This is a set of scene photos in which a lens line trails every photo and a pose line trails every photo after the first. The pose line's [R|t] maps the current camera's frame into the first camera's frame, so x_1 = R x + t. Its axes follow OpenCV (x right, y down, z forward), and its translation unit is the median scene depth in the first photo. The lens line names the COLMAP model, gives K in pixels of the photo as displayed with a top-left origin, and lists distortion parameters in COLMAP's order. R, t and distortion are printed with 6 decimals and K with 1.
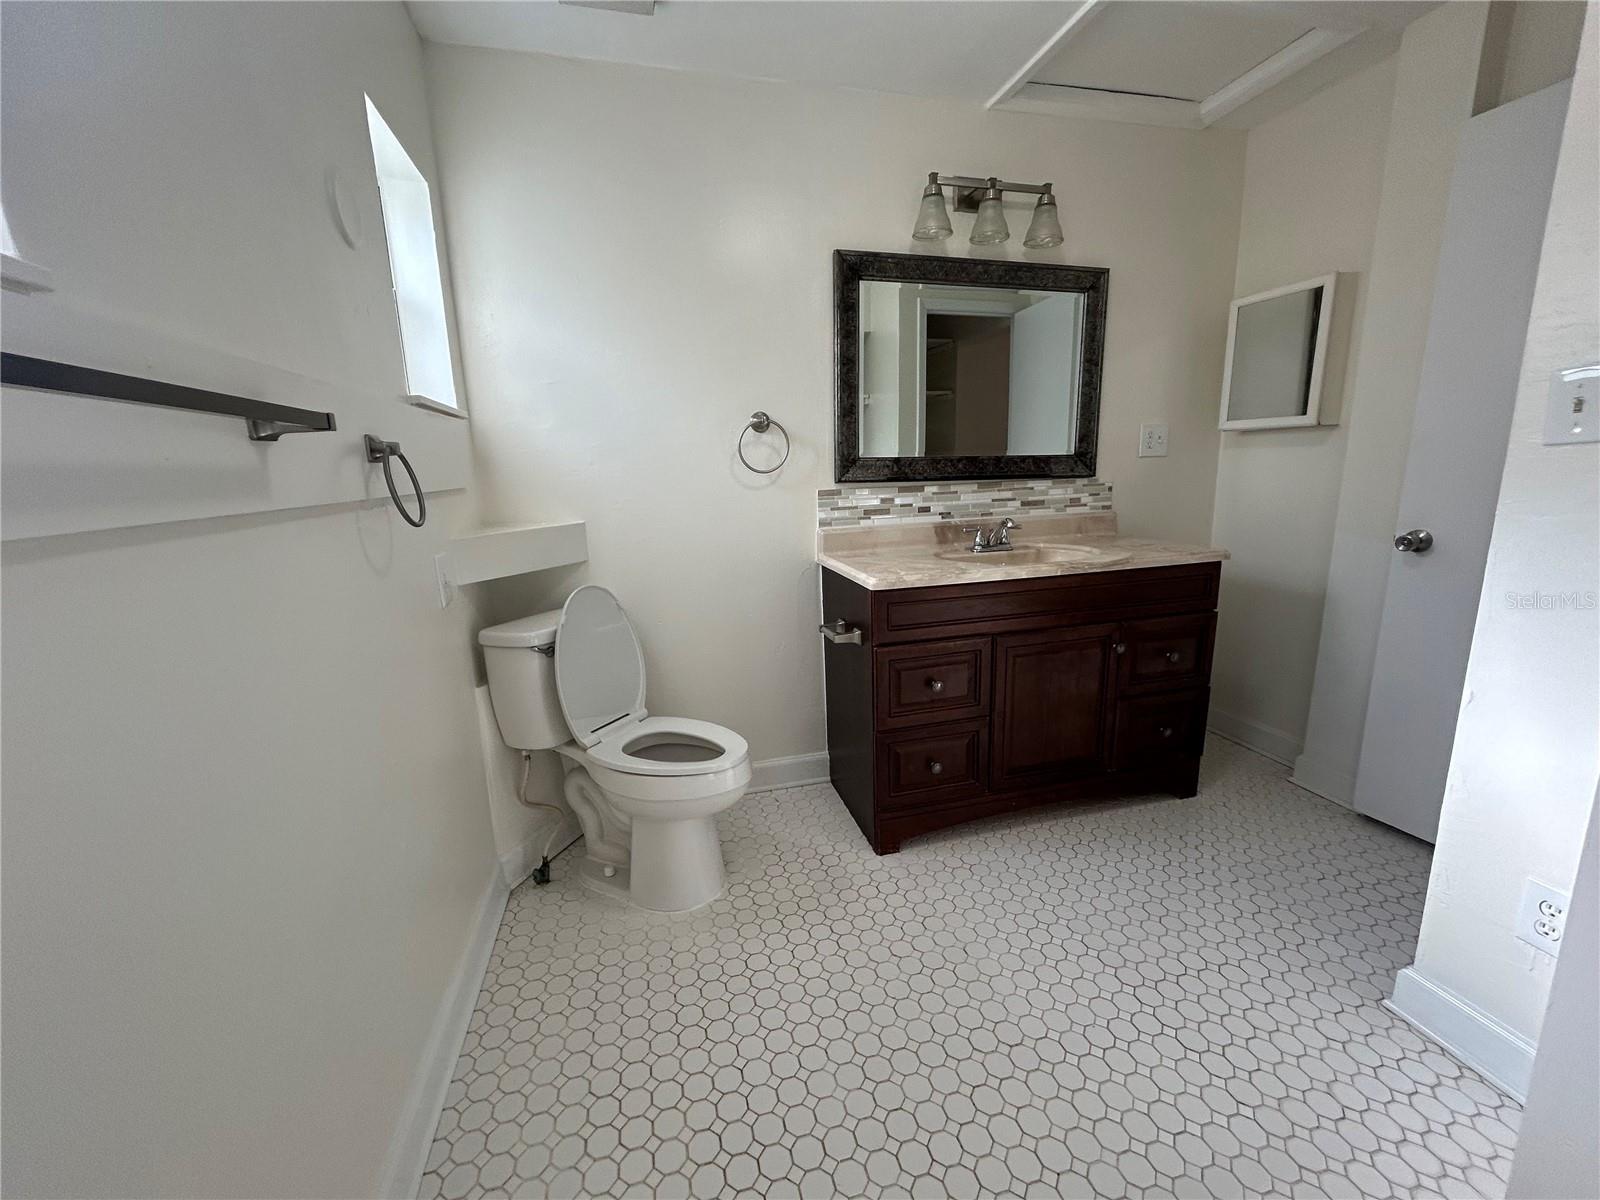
lens RADIAL K [[646.6, 0, 796.9], [0, 646.6, 603.4], [0, 0, 1]] dist [-0.000807, 0.000894]
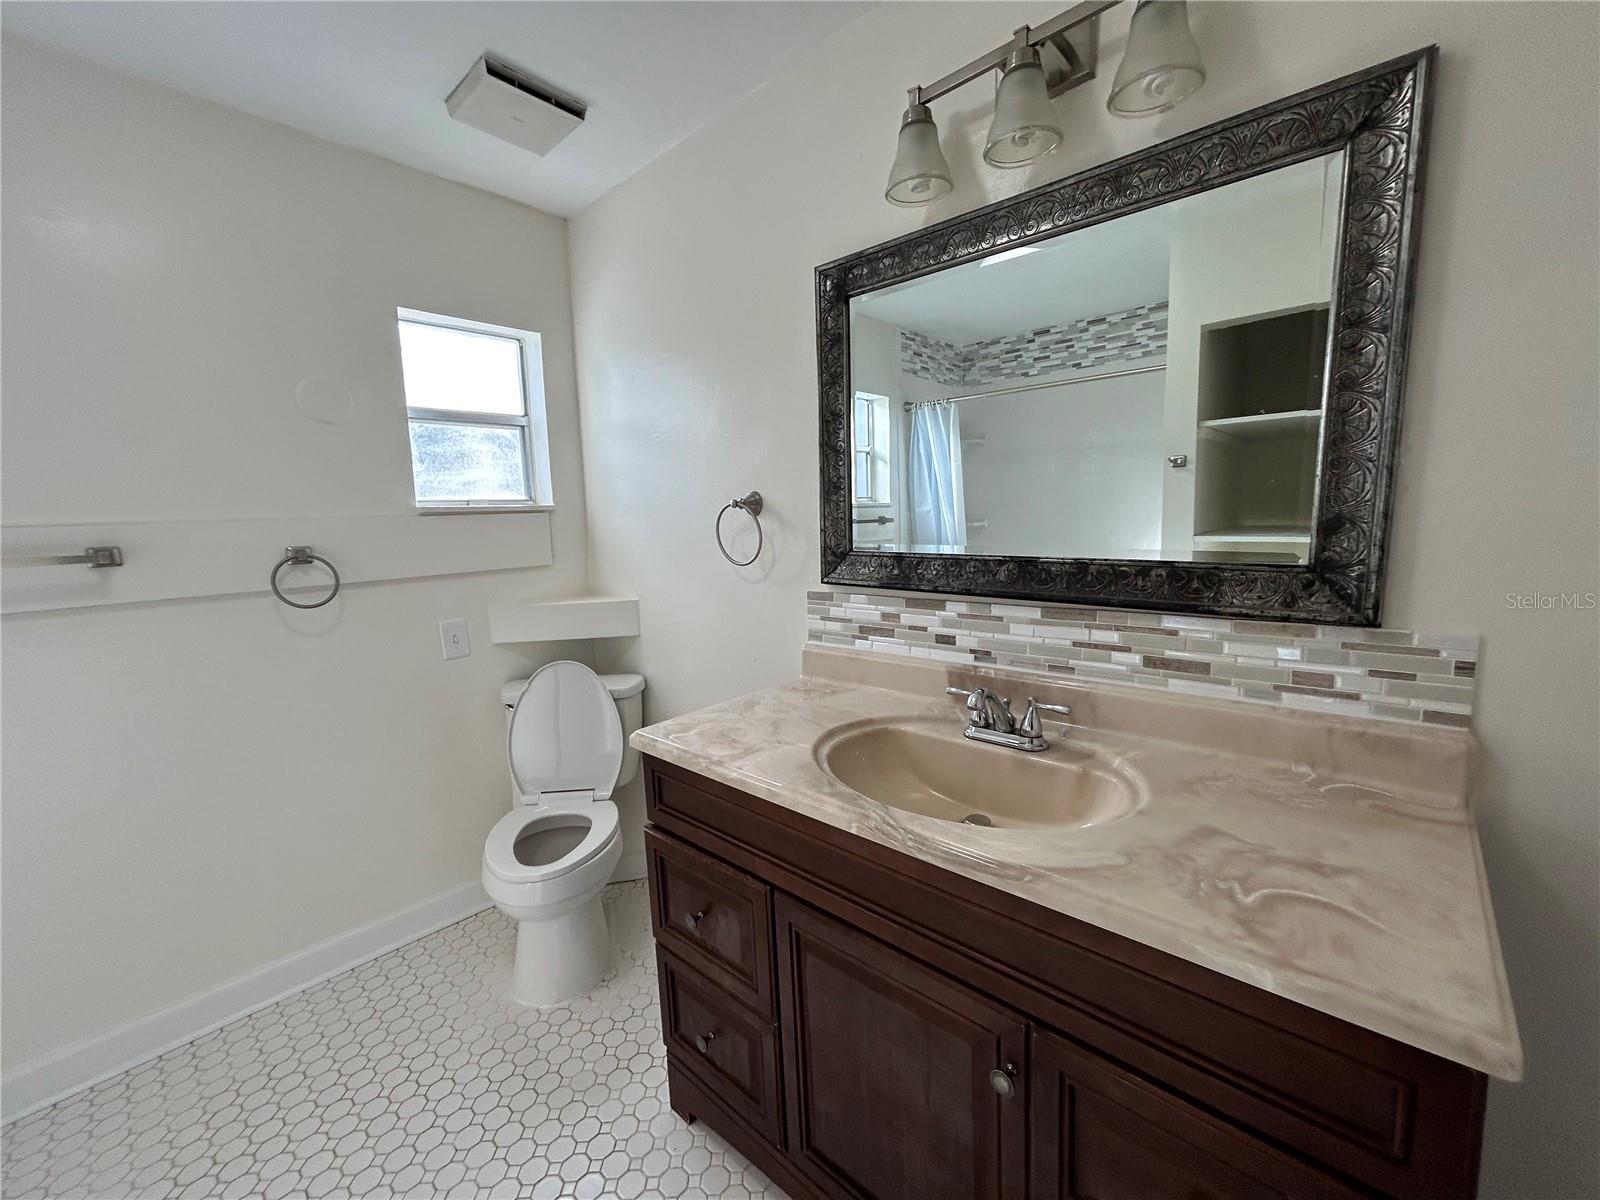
lens RADIAL K [[646.6, 0, 796.9], [0, 646.6, 603.4], [0, 0, 1]] dist [-0.000807, 0.000894]
pose [[0.543574, 0.125805, -0.829880, 0.637183], [-0.154682, 0.986784, 0.048274, -0.192553], [0.824986, 0.102127, 0.555850, 0.570679]]
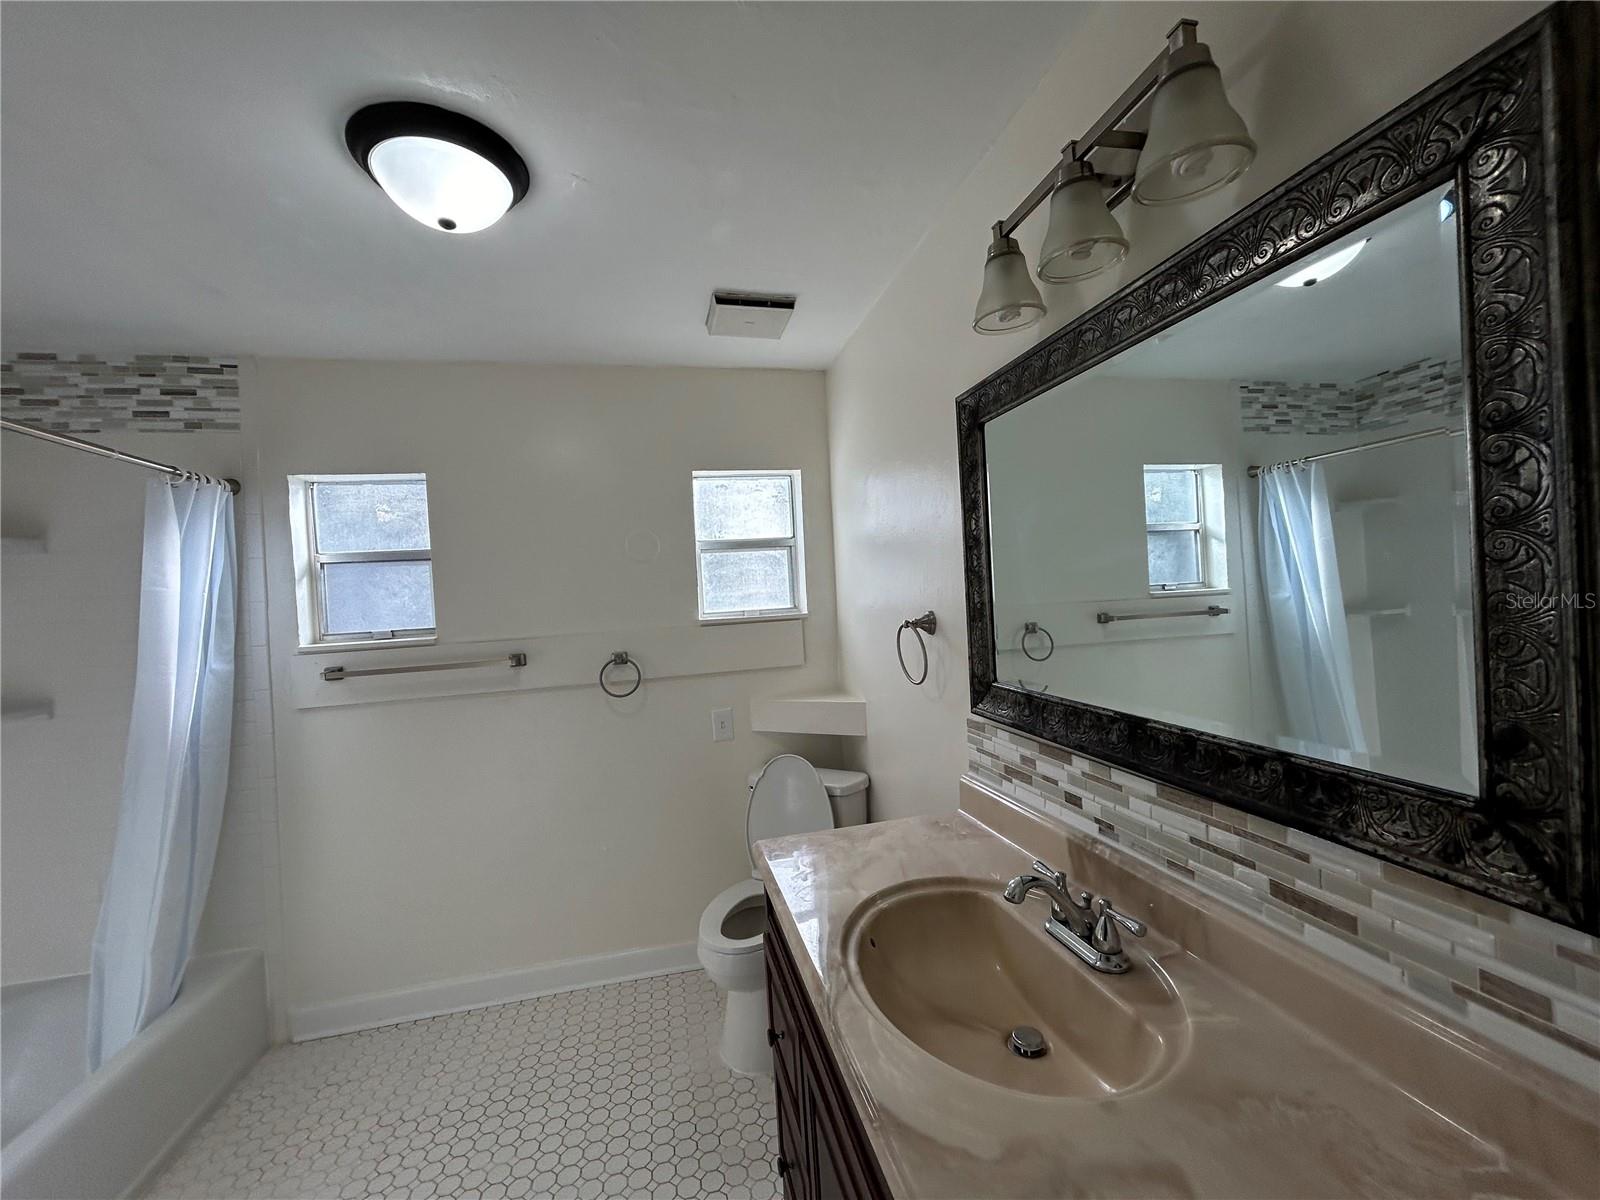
lens RADIAL K [[644.8, 0, 800.7], [0, 644.8, 605.4], [0, 0, 1]] dist [-0.000854, 0.000795]
pose [[-0.017915, 0.041035, -0.998997, 0.727602], [-0.148448, 0.987974, 0.043244, -0.296754], [0.988758, 0.149074, -0.011608, 0.799135]]
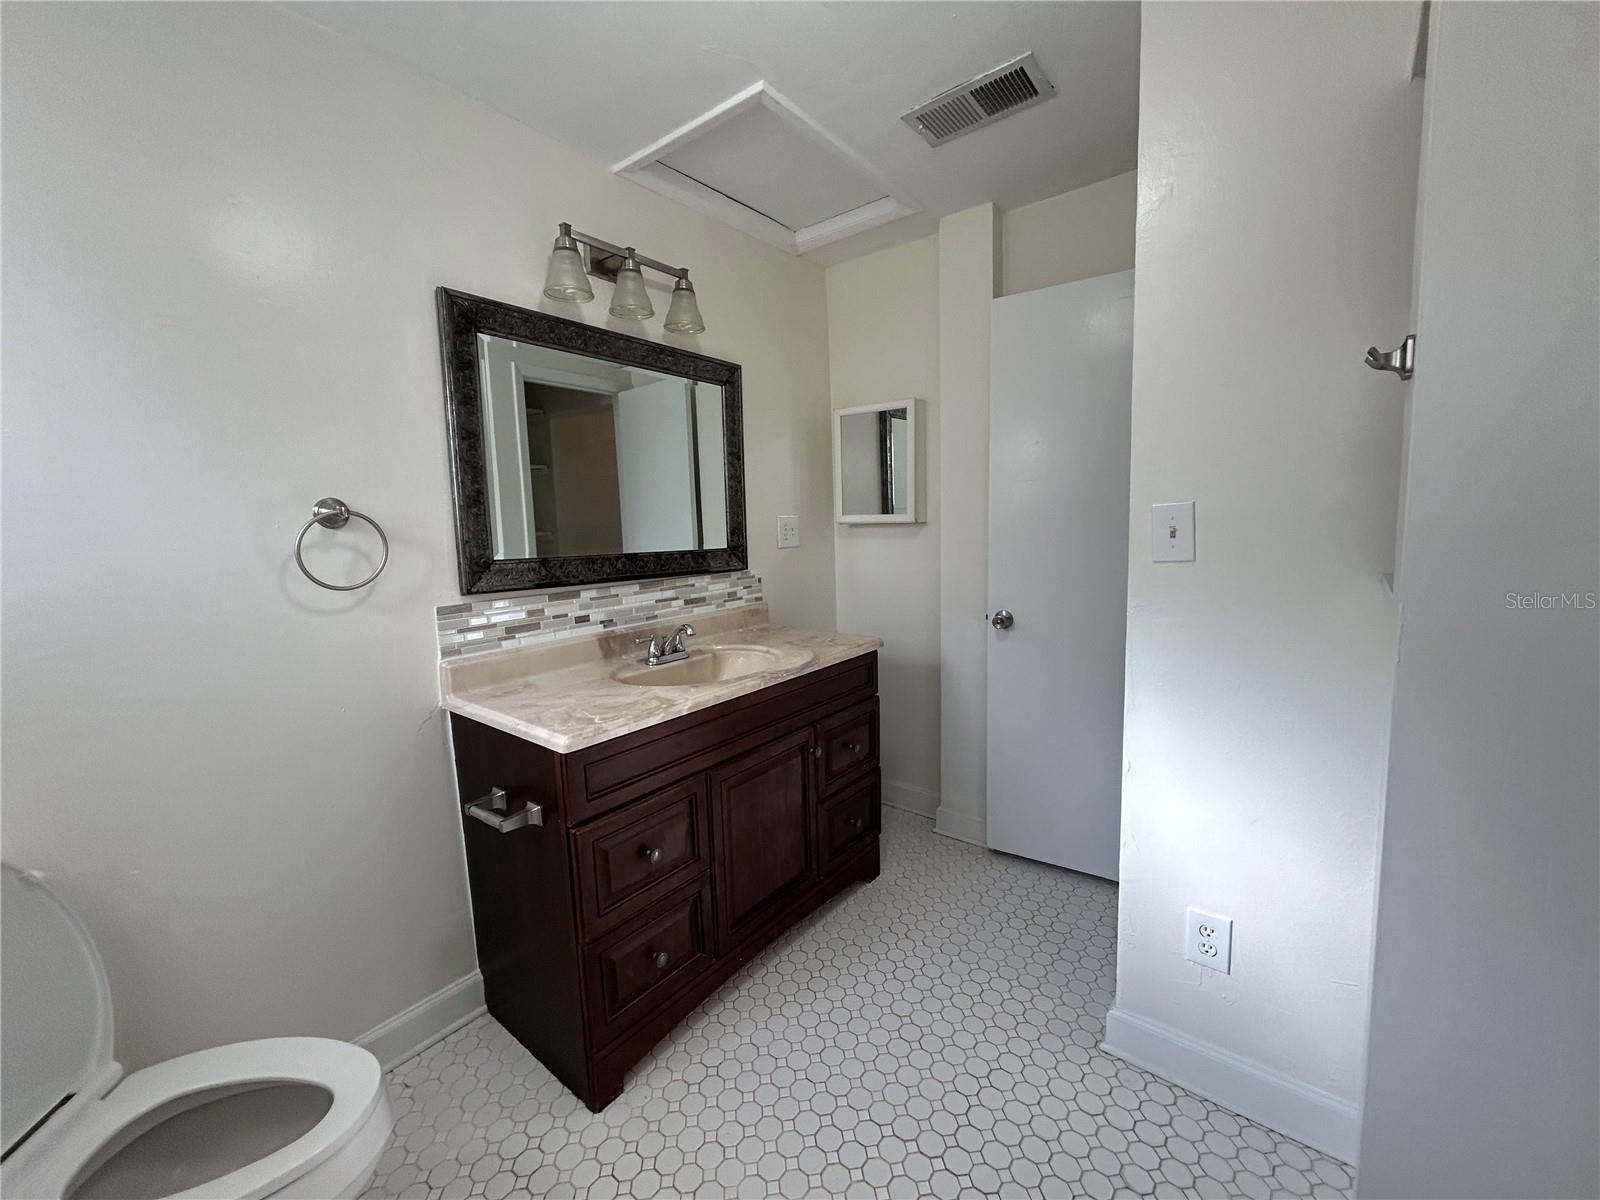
lens RADIAL K [[646.6, 0, 796.9], [0, 646.6, 603.4], [0, 0, 1]] dist [-0.000807, 0.000894]
pose [[0.796872, -0.069252, 0.600166, -0.076321], [0.128680, 0.990069, -0.056614, -0.087360], [-0.590285, 0.122344, 0.797869, 0.198939]]
